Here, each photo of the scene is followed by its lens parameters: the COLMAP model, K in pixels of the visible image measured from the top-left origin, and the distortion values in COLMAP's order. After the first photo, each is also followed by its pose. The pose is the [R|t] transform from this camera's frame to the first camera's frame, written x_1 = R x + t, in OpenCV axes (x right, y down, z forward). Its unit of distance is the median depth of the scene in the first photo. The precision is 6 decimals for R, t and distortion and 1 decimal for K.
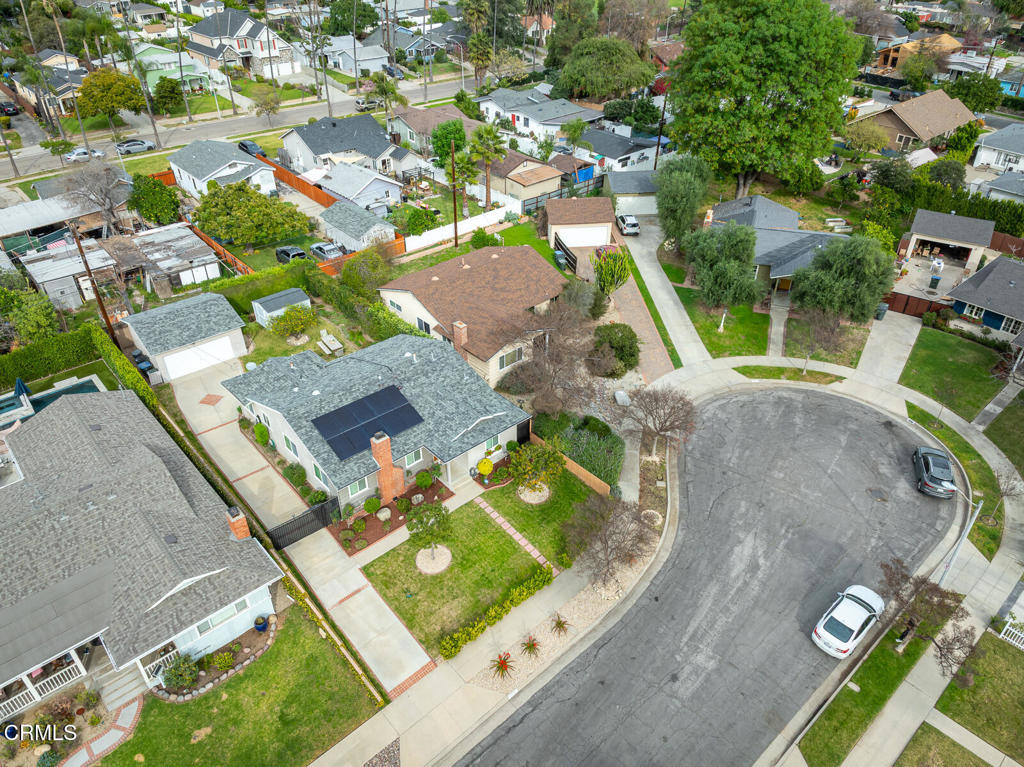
lens RADIAL K [[691.5, 0, 514.7], [0, 691.5, 385.7], [0, 0, 1]] dist [0.161945, -0.186204]
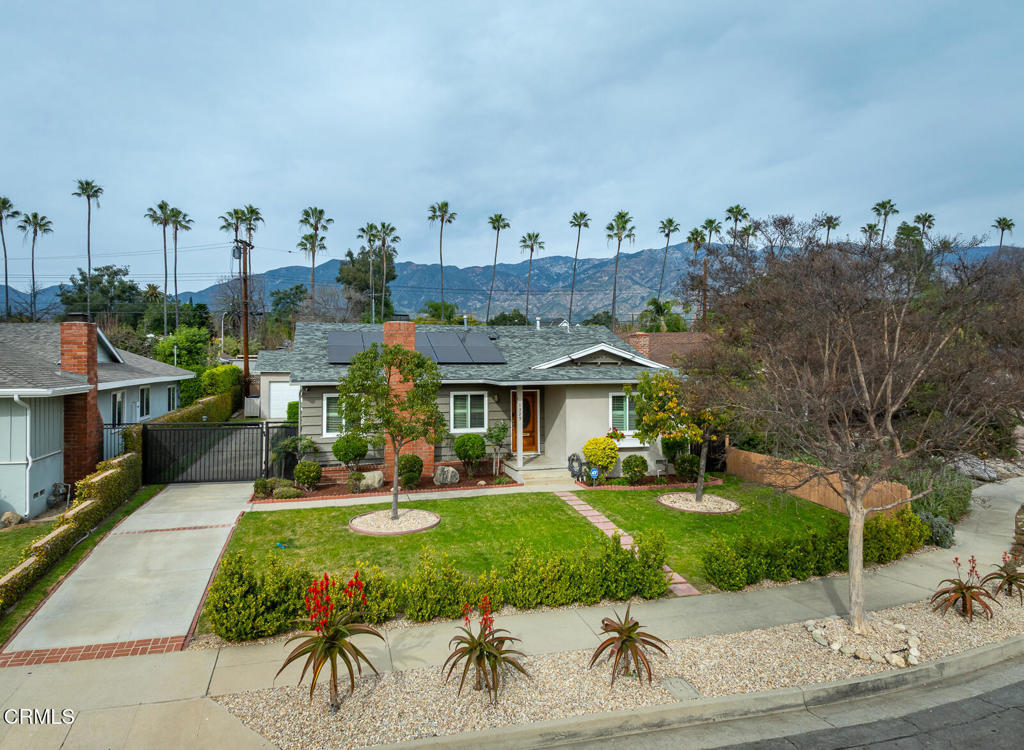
lens RADIAL K [[709.9, 0, 511.5], [0, 709.9, 357.9], [0, 0, 1]] dist [0.141098, -0.161864]
pose [[0.893290, -0.006125, -0.449439, 0.131958], [-0.252323, 0.820657, -0.512693, 0.357791], [0.371976, 0.571388, 0.731540, 0.643650]]
